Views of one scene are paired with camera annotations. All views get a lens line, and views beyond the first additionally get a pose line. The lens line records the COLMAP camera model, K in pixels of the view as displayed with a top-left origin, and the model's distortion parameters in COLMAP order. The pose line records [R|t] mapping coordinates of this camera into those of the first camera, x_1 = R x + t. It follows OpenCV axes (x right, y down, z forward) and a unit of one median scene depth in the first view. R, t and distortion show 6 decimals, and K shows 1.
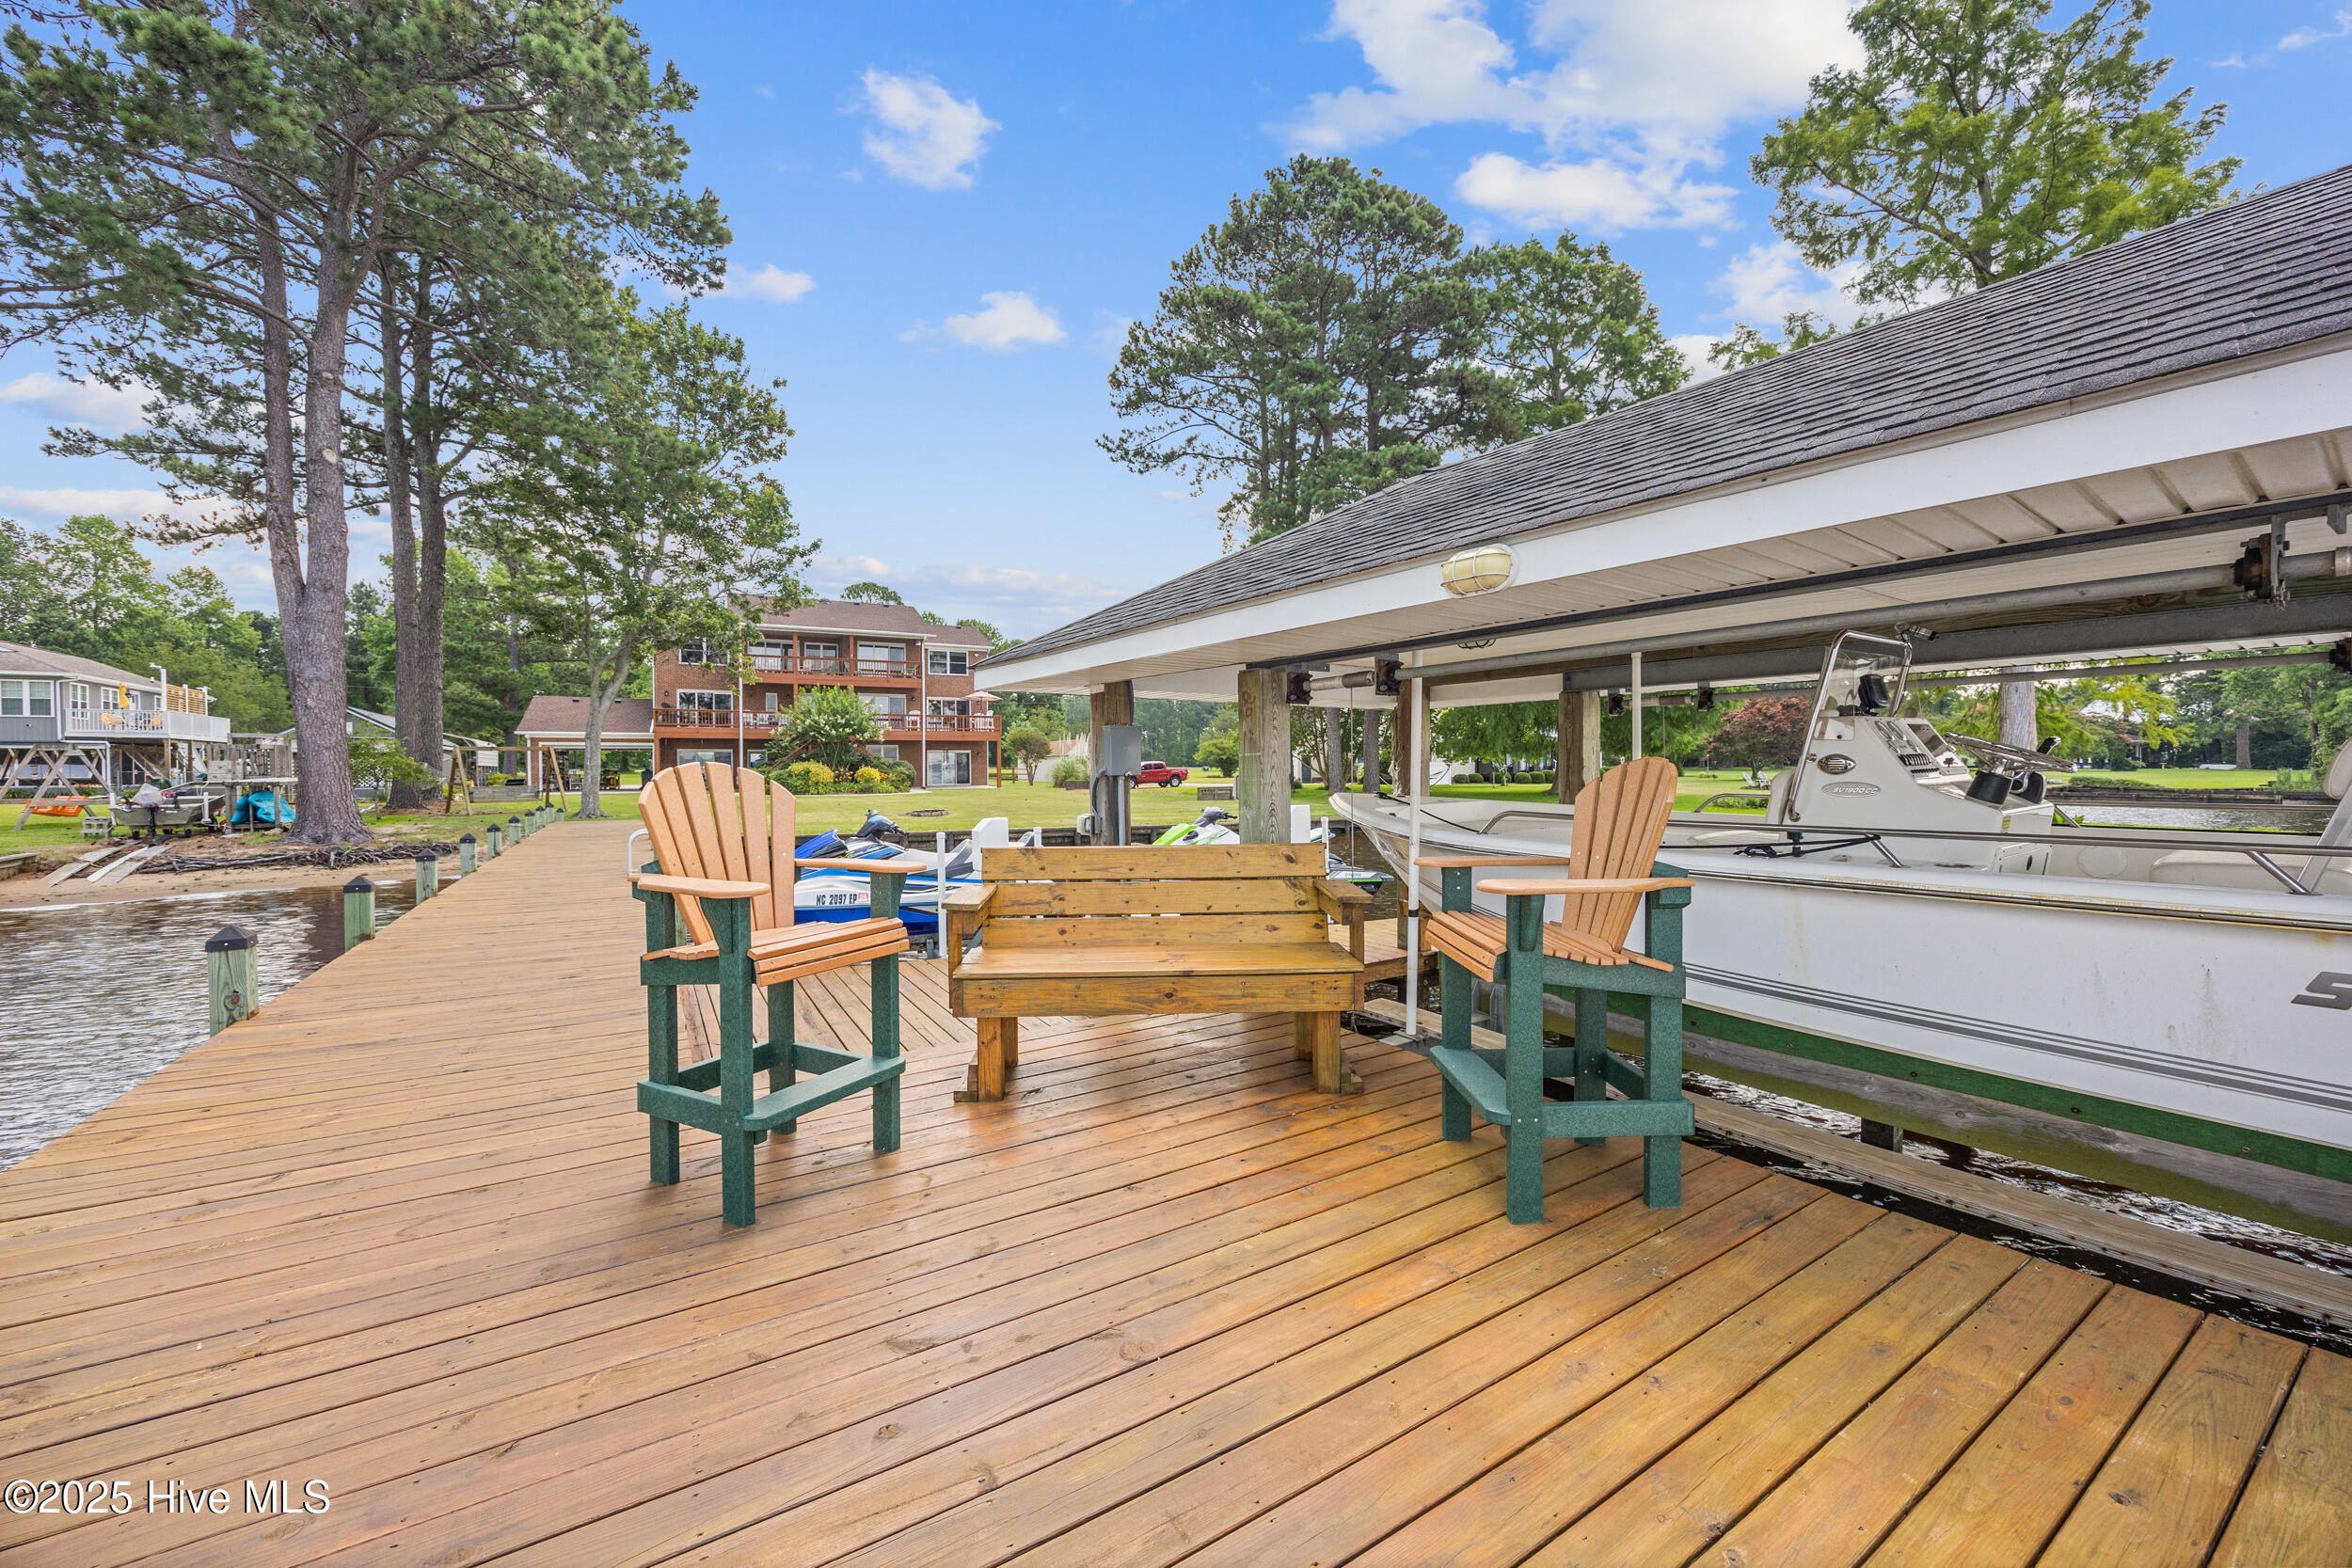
lens RADIAL K [[912.3, 0, 1173.1], [0, 912.3, 761.8], [0, 0, 1]] dist [-0.000613, 0.000023]
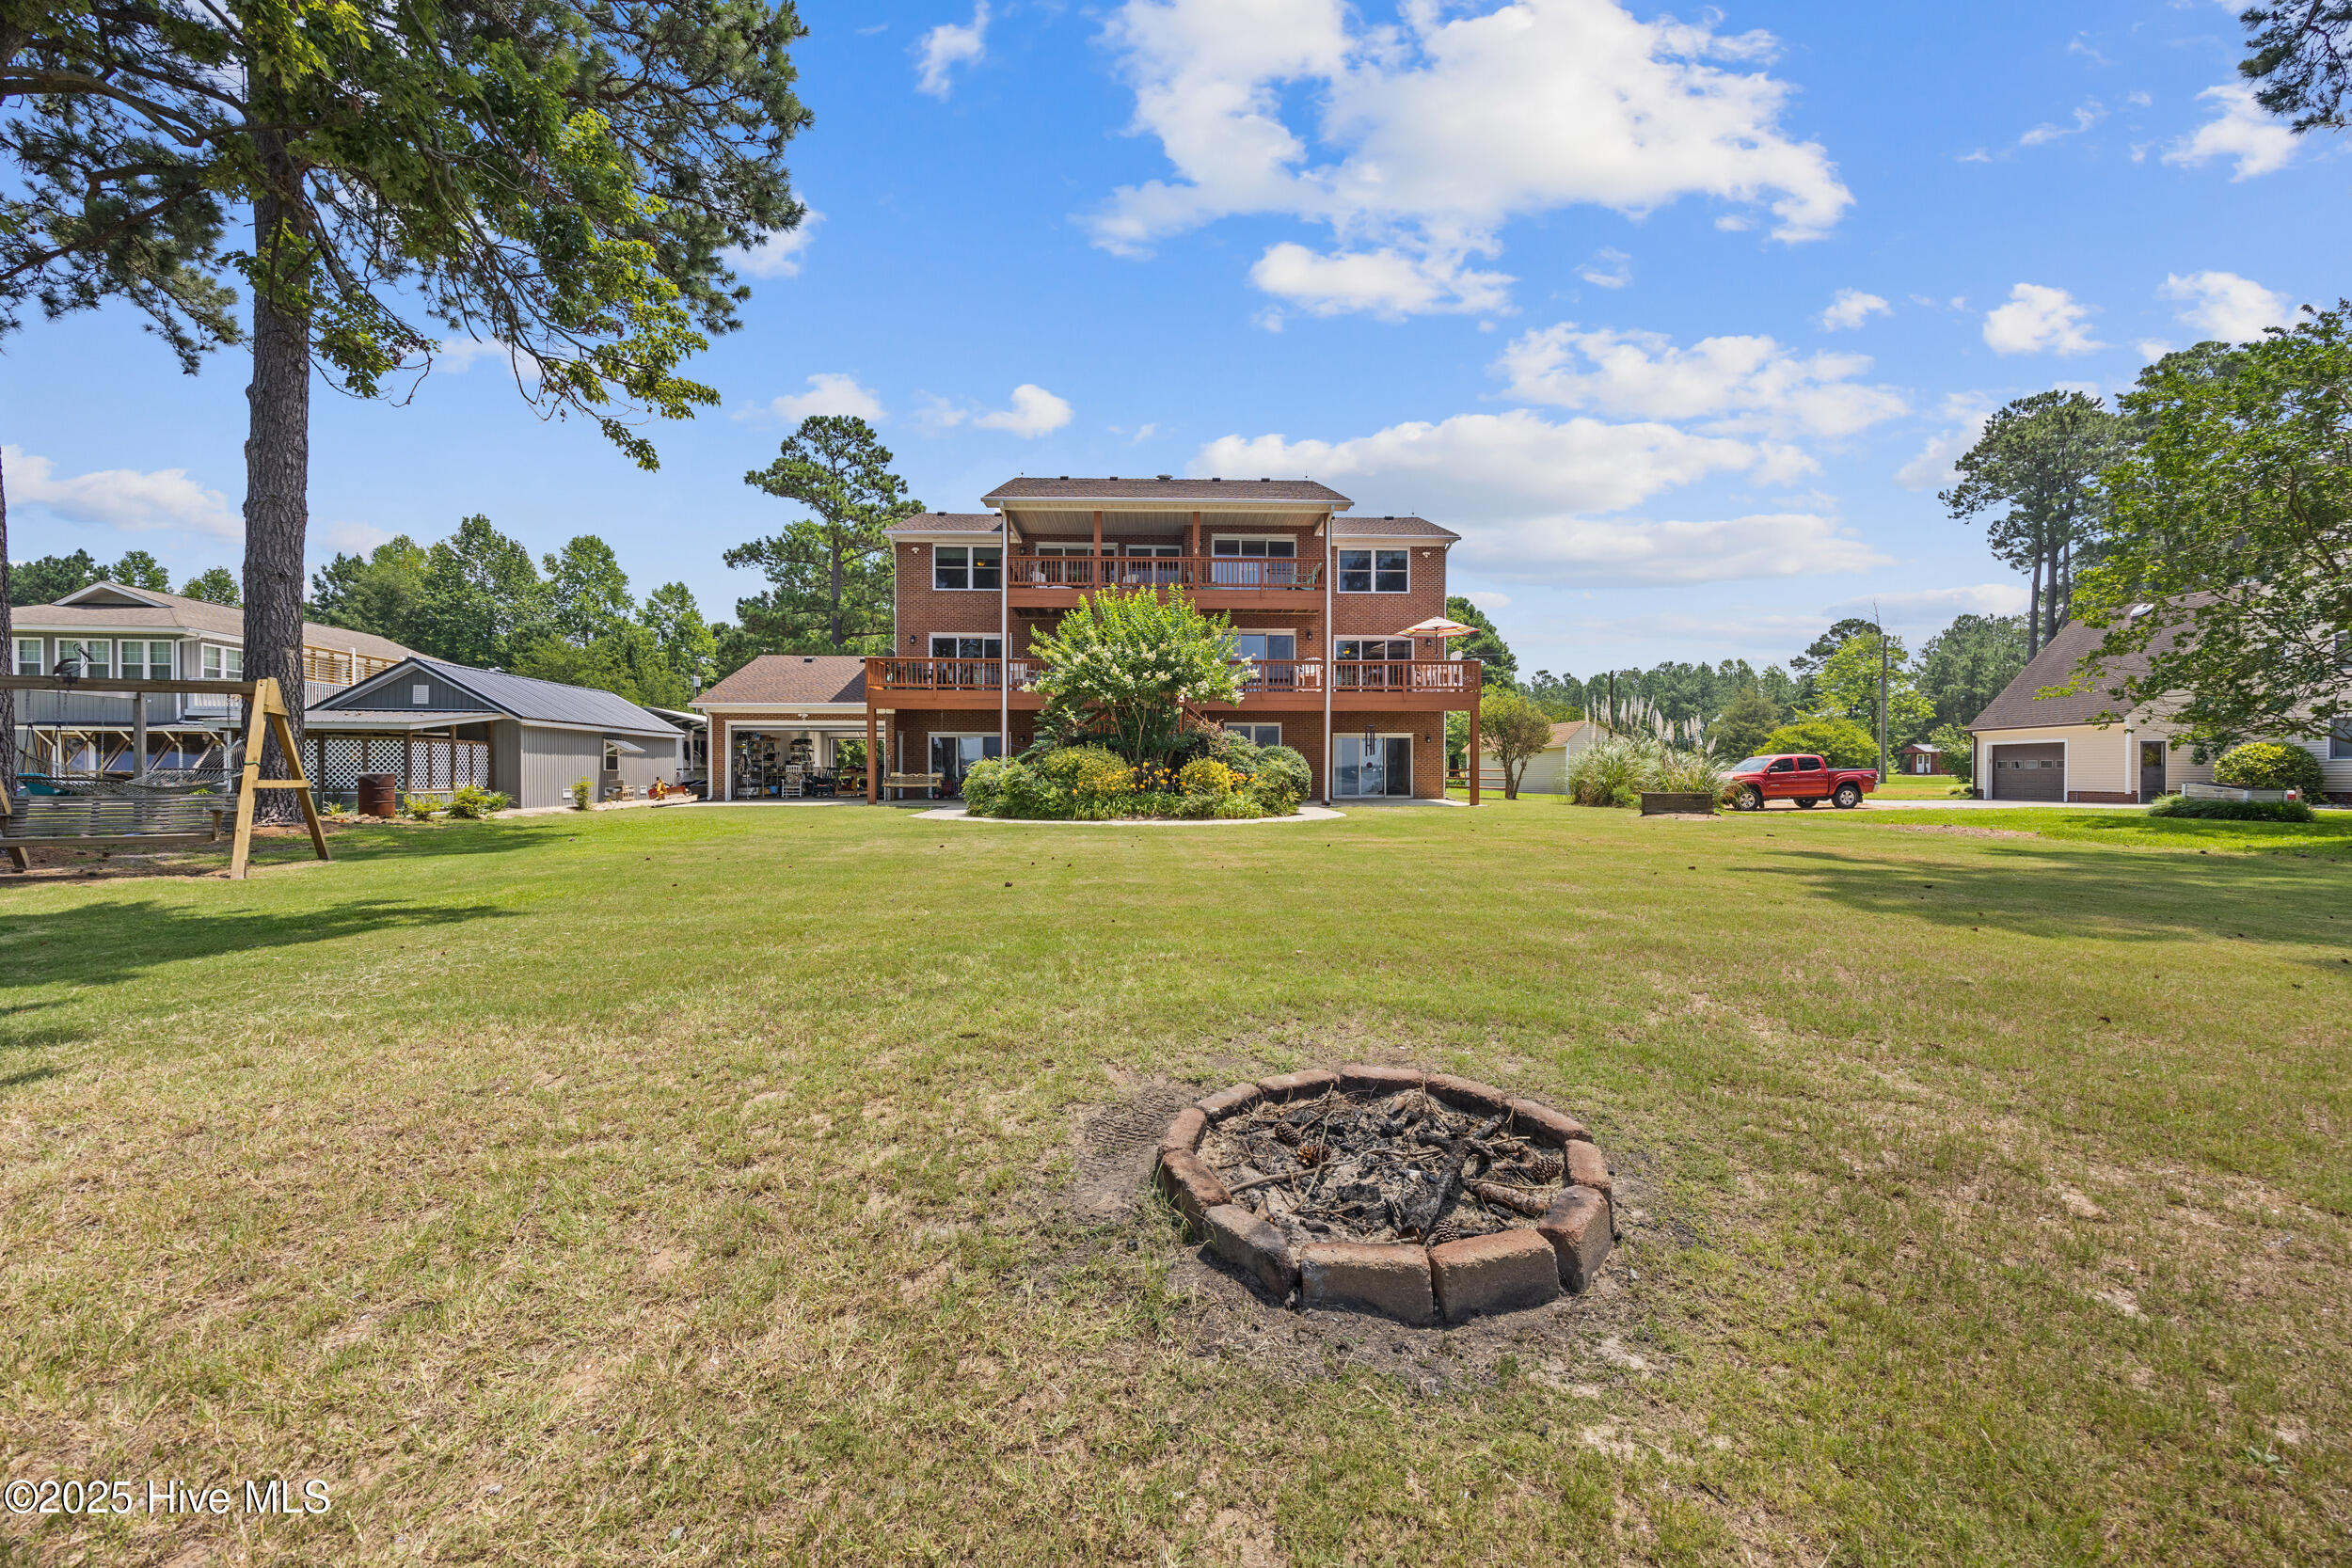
lens RADIAL K [[912.3, 0, 1173.1], [0, 912.3, 761.8], [0, 0, 1]] dist [-0.000613, 0.000023]
pose [[0.906956, -0.000137, -0.421225, -0.149860], [-0.002597, 0.999979, -0.005917, 0.009481], [0.421217, 0.006460, 0.906937, 0.550399]]
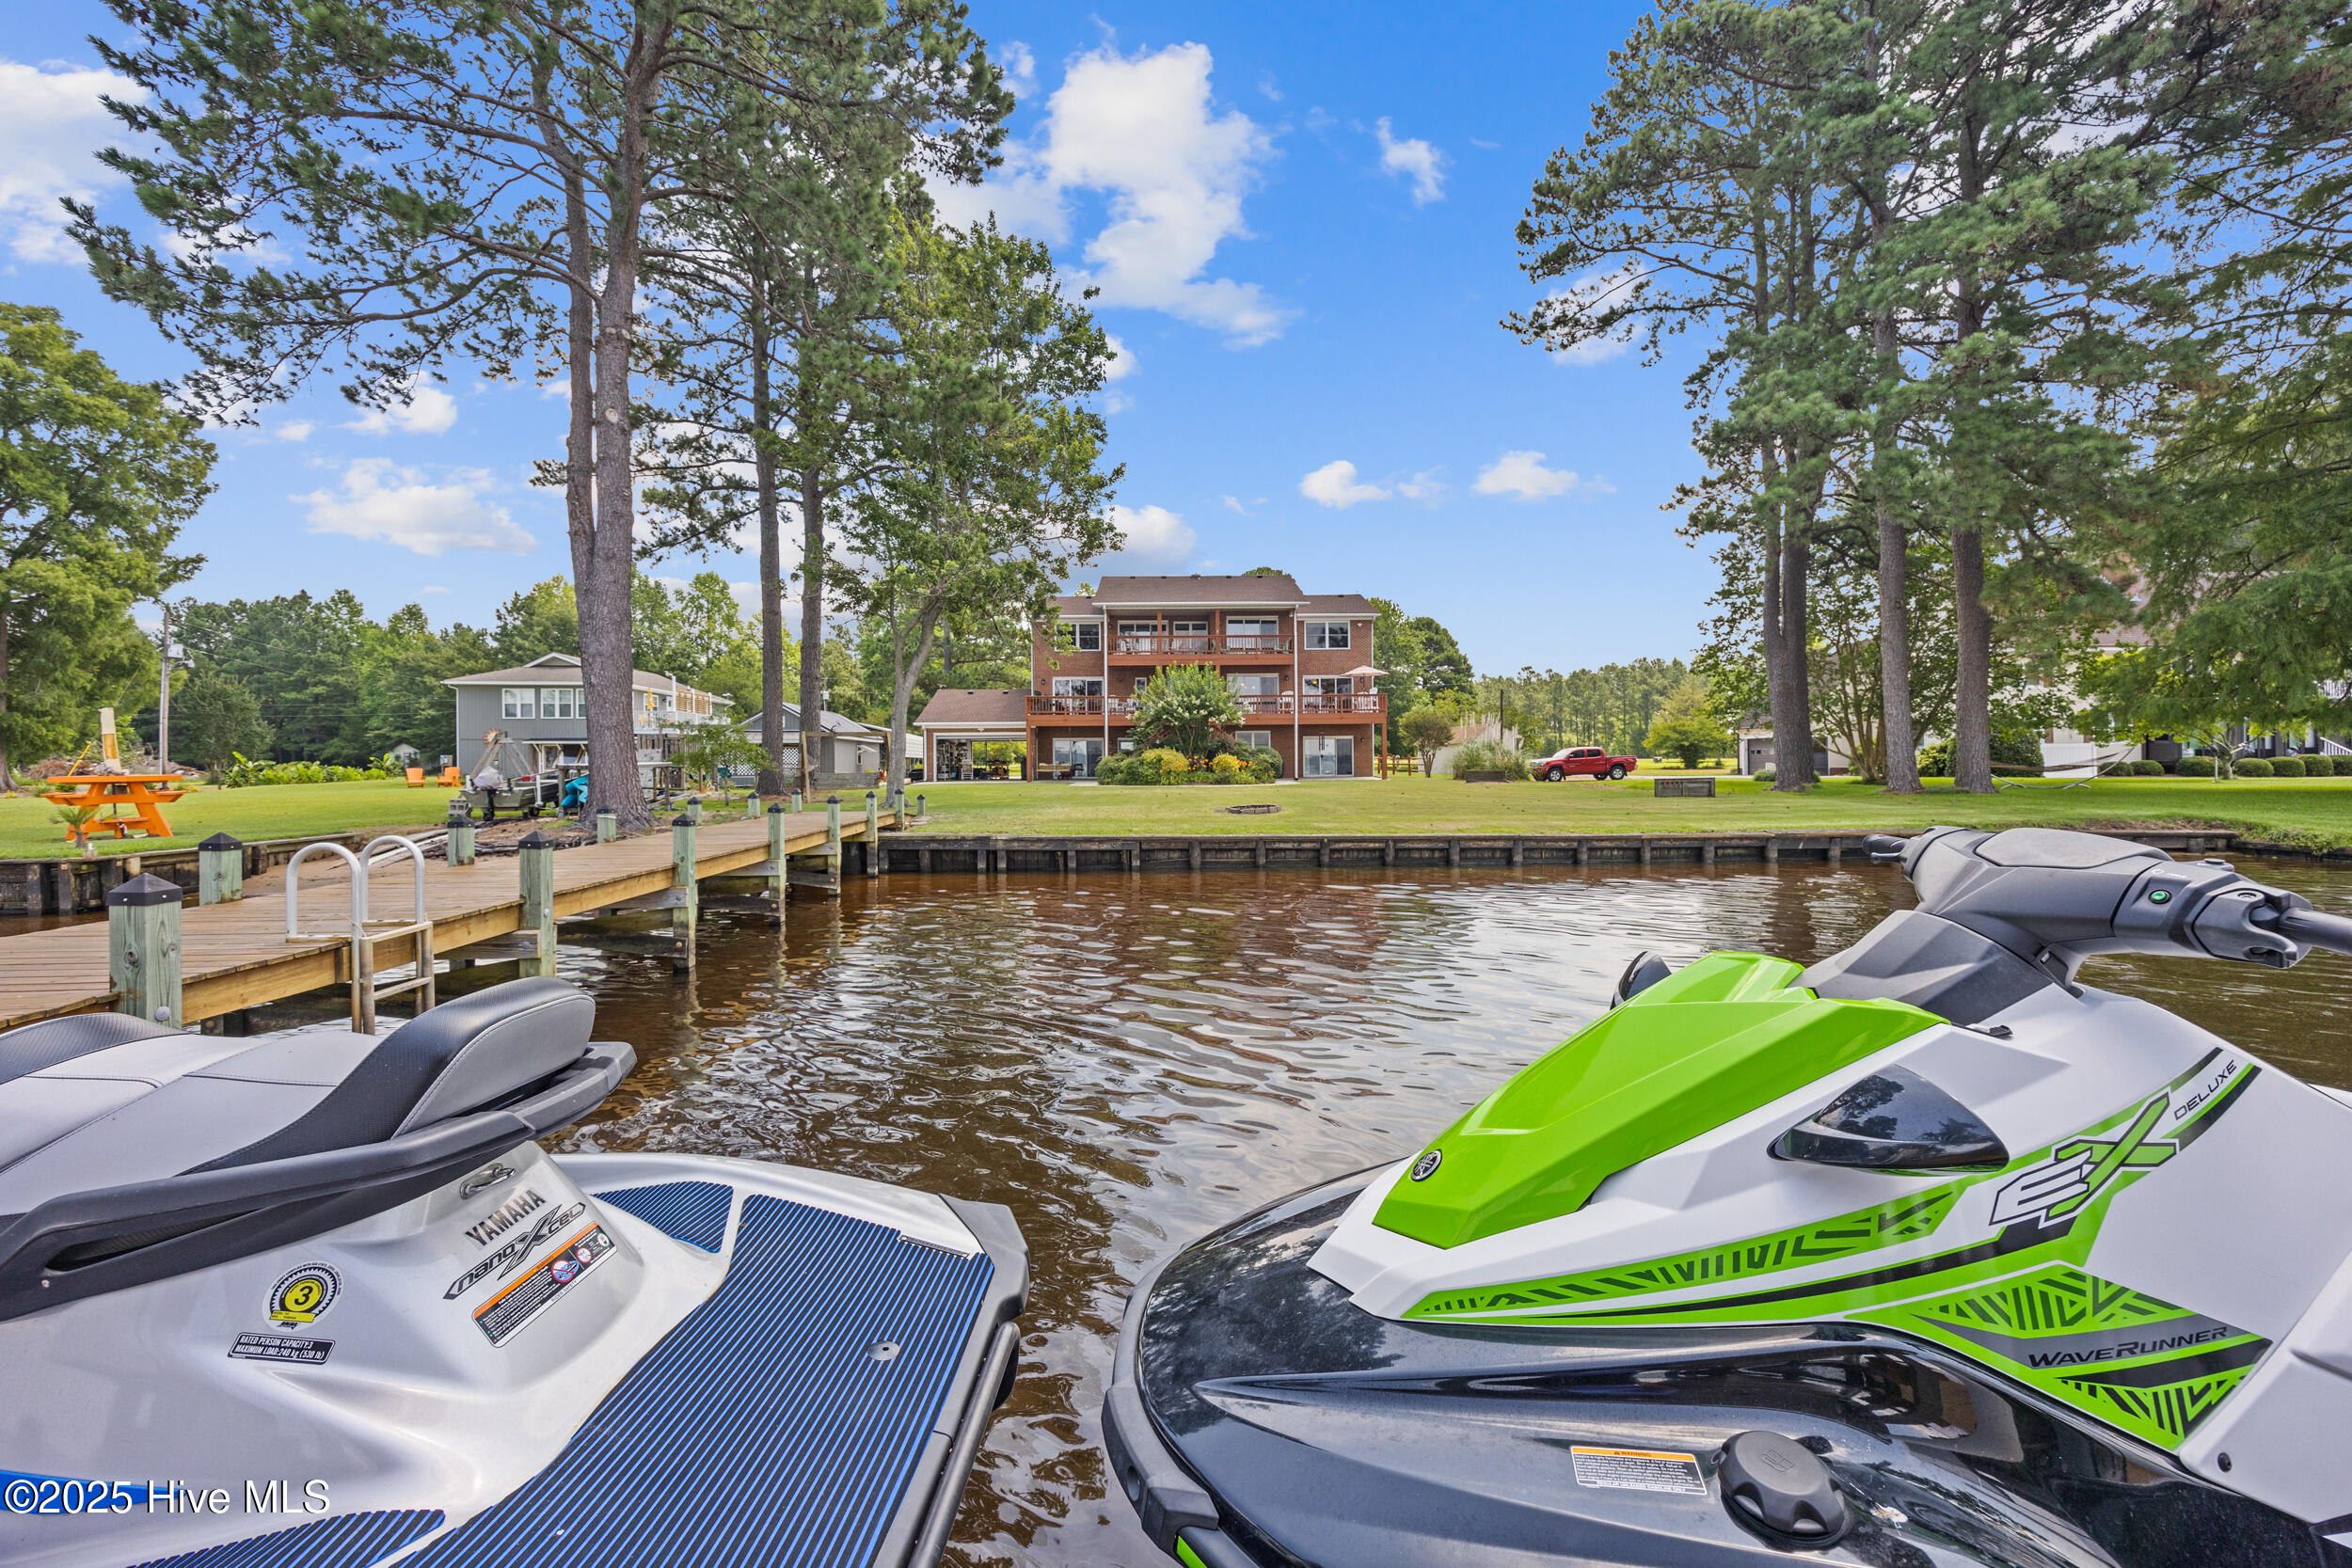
lens RADIAL K [[912.3, 0, 1173.1], [0, 912.3, 761.8], [0, 0, 1]] dist [-0.000613, 0.000023]
pose [[0.900396, -0.004580, -0.435047, -0.000928], [0.006967, 0.999968, 0.003893, 0.008796], [0.435015, -0.006537, 0.900399, 0.183479]]
